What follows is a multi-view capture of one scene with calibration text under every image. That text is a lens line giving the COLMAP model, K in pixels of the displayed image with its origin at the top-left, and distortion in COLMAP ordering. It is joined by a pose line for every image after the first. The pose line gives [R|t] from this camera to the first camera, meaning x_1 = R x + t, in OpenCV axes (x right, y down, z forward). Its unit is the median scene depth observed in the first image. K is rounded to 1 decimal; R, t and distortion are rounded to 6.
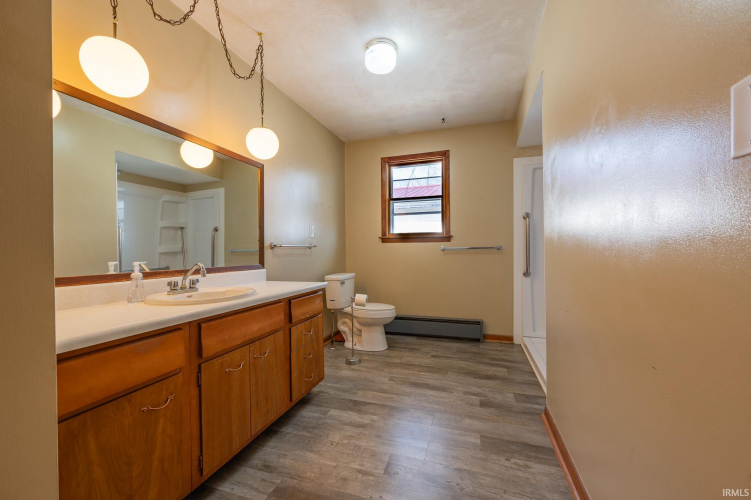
lens RADIAL K [[294.1, 0, 375.6], [0, 294.1, 250.8], [0, 0, 1]] dist [0.000494, 0.000052]
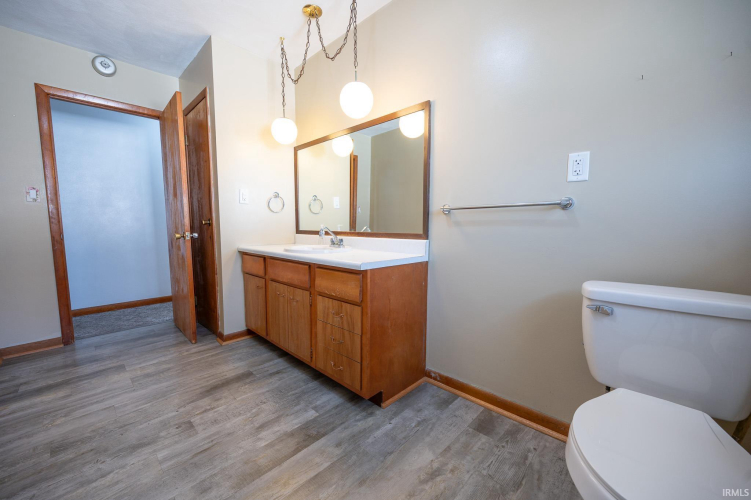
lens RADIAL K [[294.1, 0, 374.9], [0, 294.1, 246.4], [0, 0, 1]] dist [0.000494, 0.000052]
pose [[-0.432001, 0.086047, -0.897759, 0.482668], [0.009693, 0.995824, 0.090782, 0.007311], [0.901821, 0.030516, -0.431031, 1.513447]]
